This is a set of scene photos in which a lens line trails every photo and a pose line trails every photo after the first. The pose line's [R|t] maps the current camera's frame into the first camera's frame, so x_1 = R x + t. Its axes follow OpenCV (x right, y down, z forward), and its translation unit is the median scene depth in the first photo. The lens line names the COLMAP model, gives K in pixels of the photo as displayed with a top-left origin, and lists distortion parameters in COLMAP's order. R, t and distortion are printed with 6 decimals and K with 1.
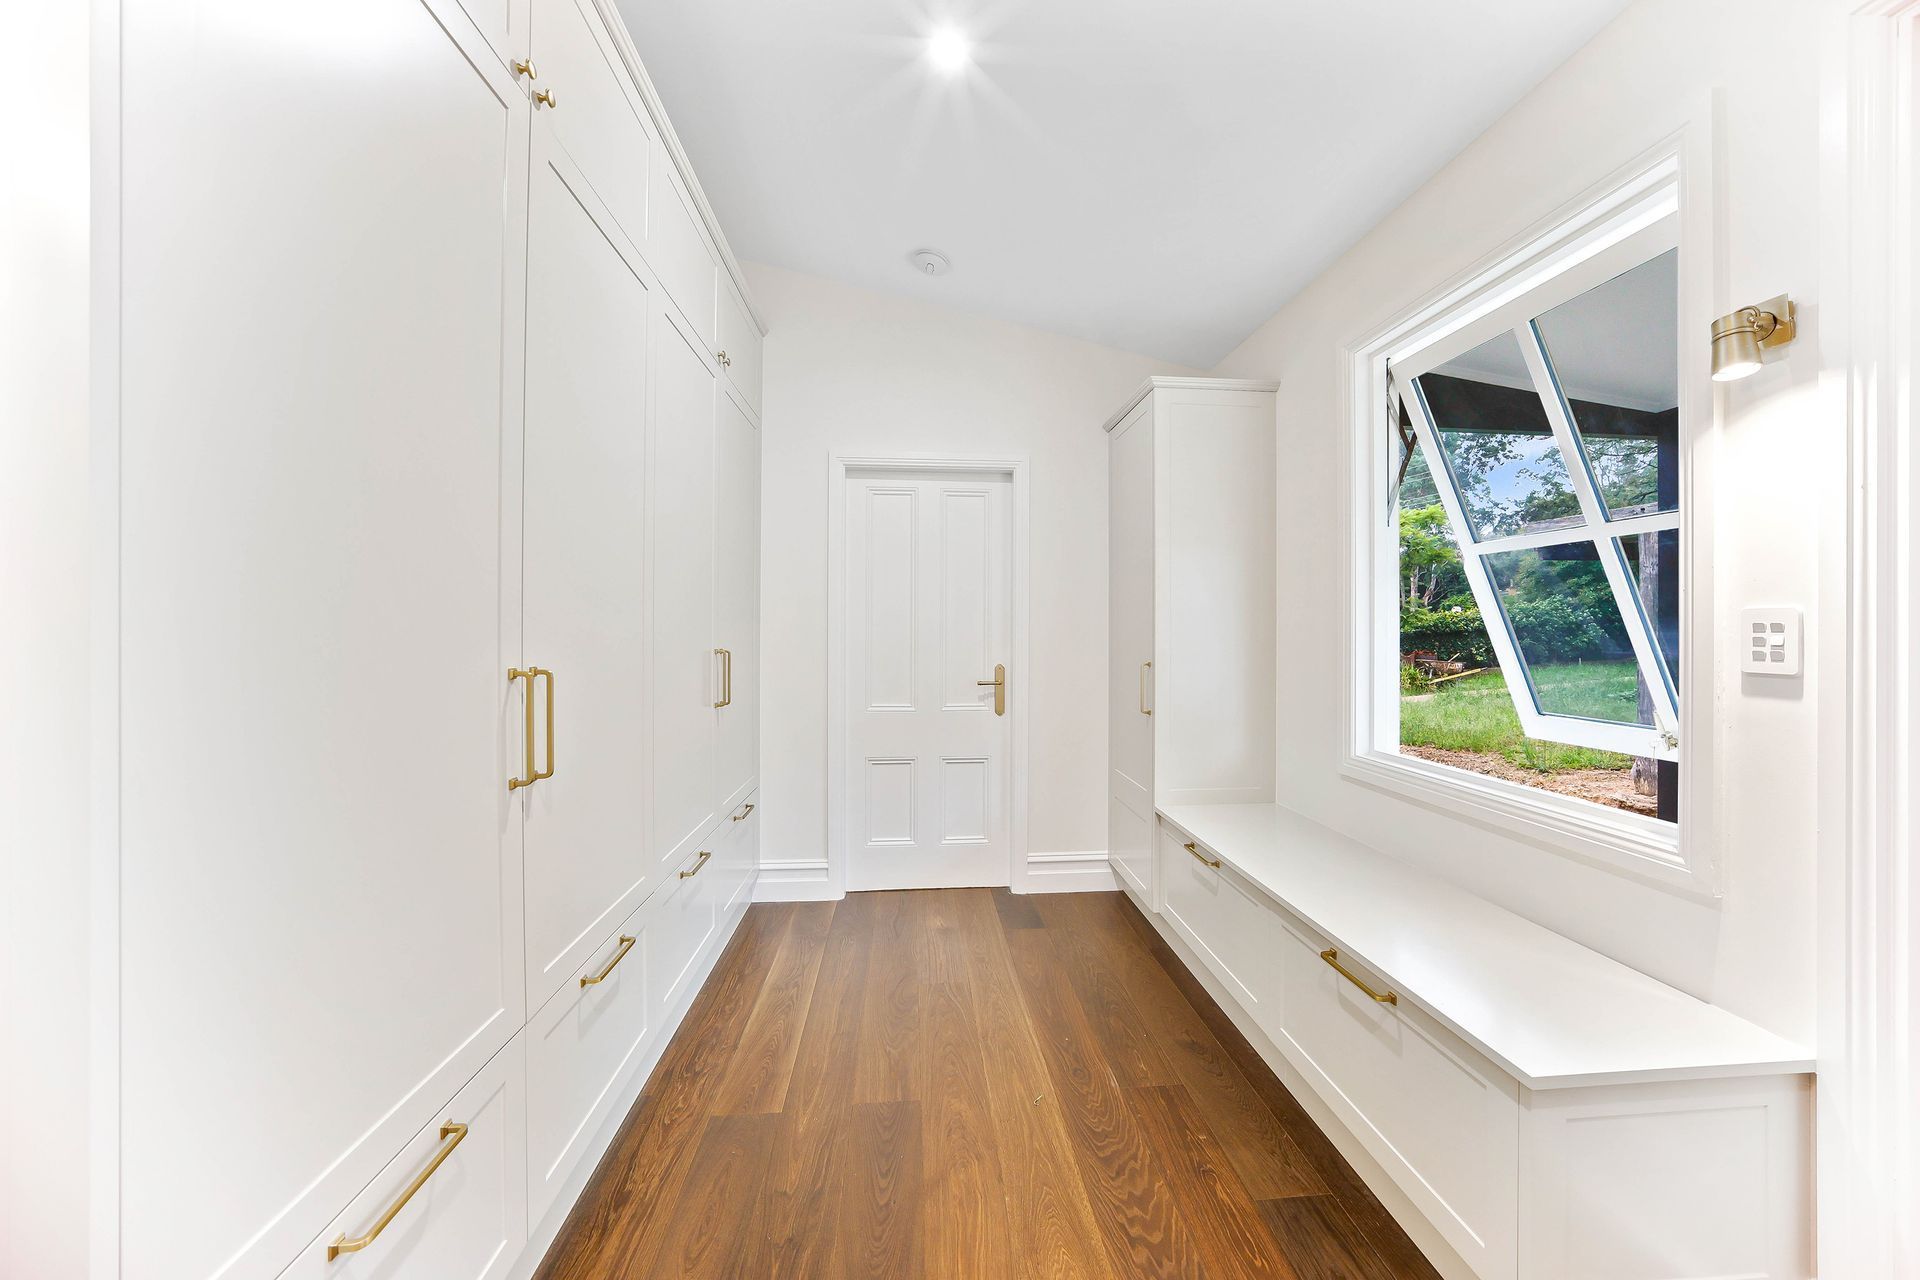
lens RADIAL K [[777.4, 0, 965.3], [0, 777.4, 629.6], [0, 0, 1]] dist [-0.027029, 0.014226]
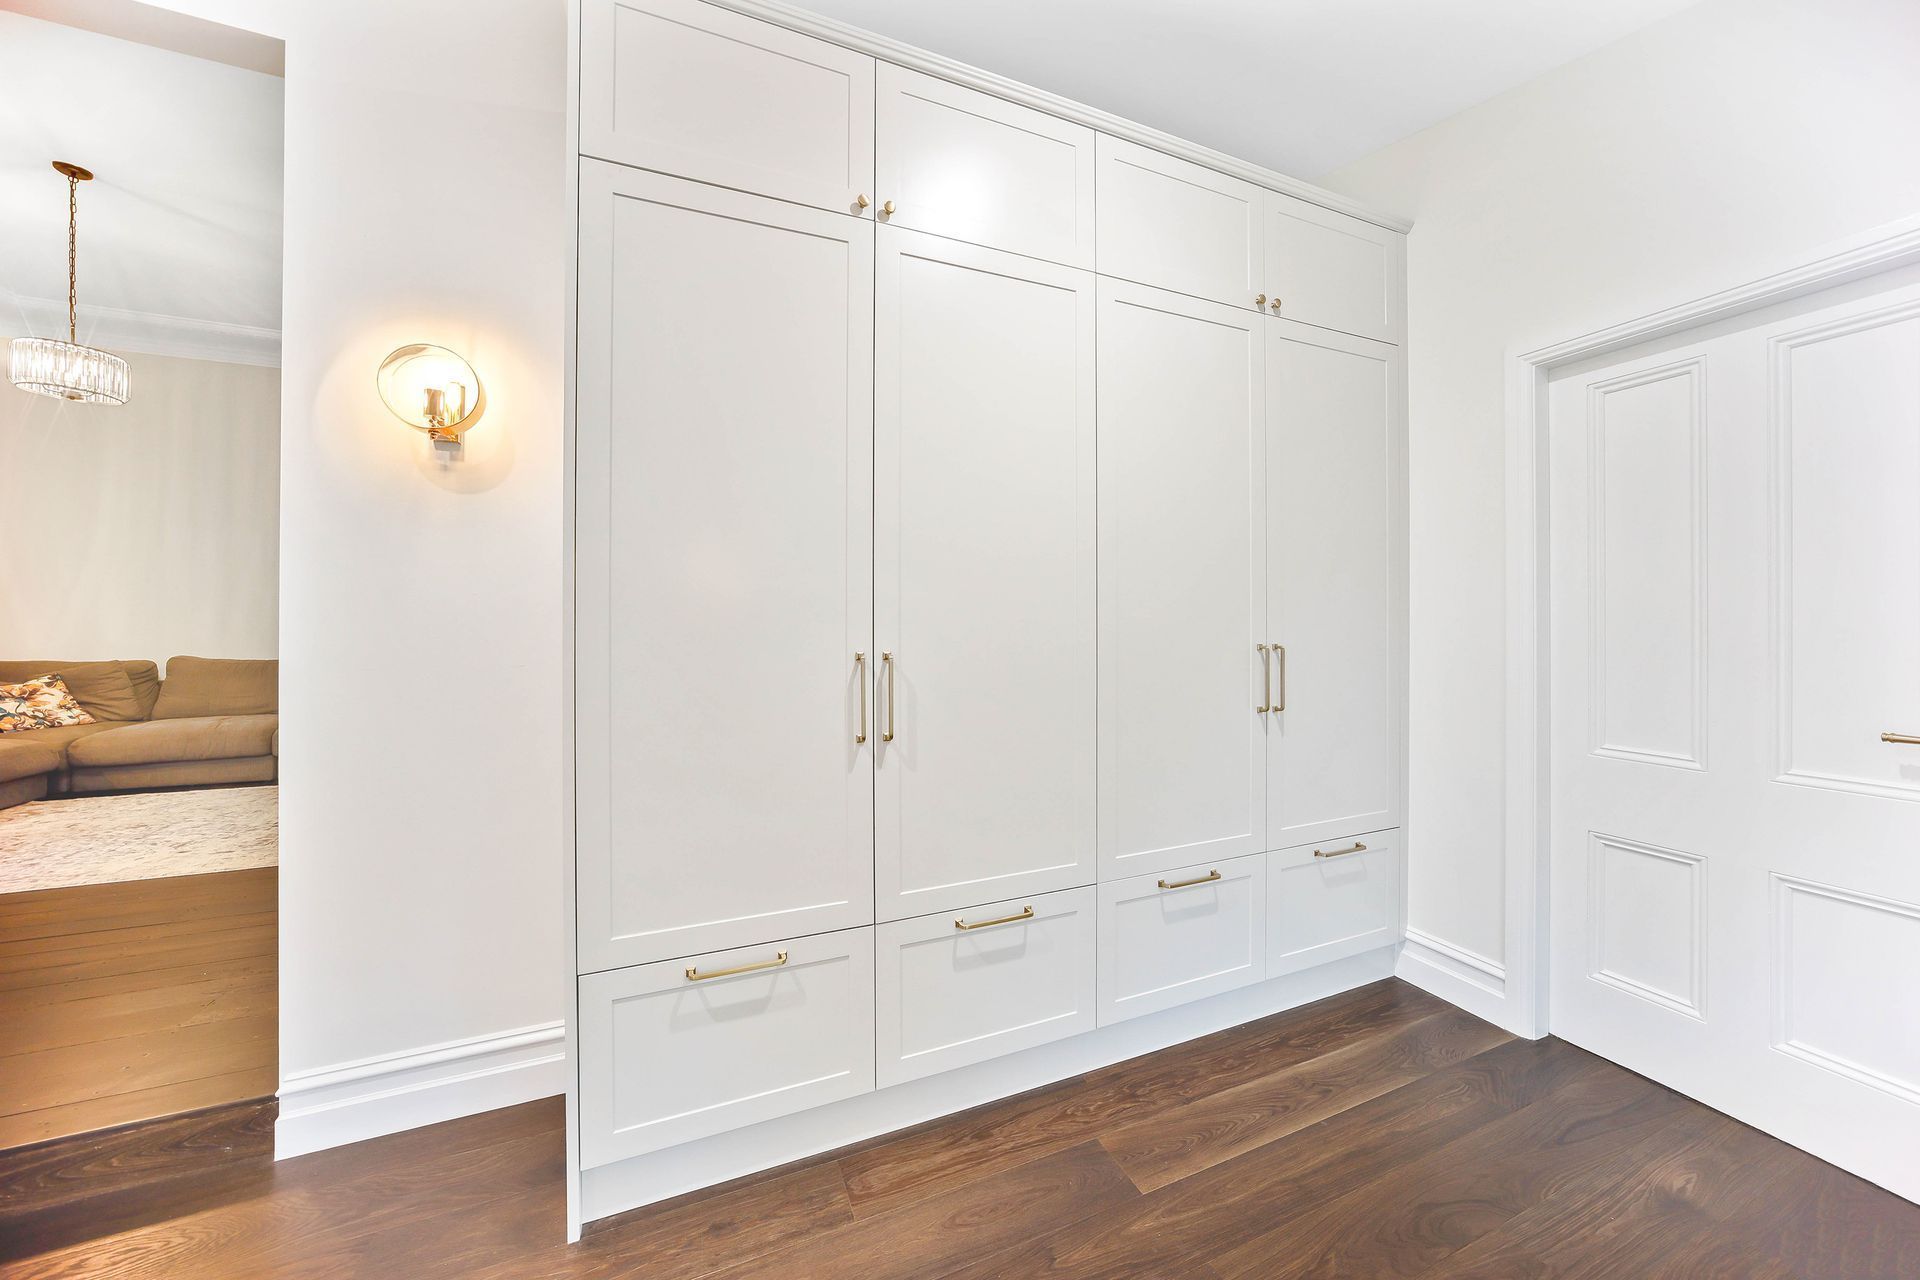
lens RADIAL K [[720.6, 0, 967.7], [0, 720.6, 623.0], [0, 0, 1]] dist [-0.024421, 0.007122]
pose [[0.226776, -0.006759, -0.973924, 0.444587], [0.006331, 0.999965, -0.005466, 0.003618], [0.973926, -0.004926, 0.226811, 0.592560]]
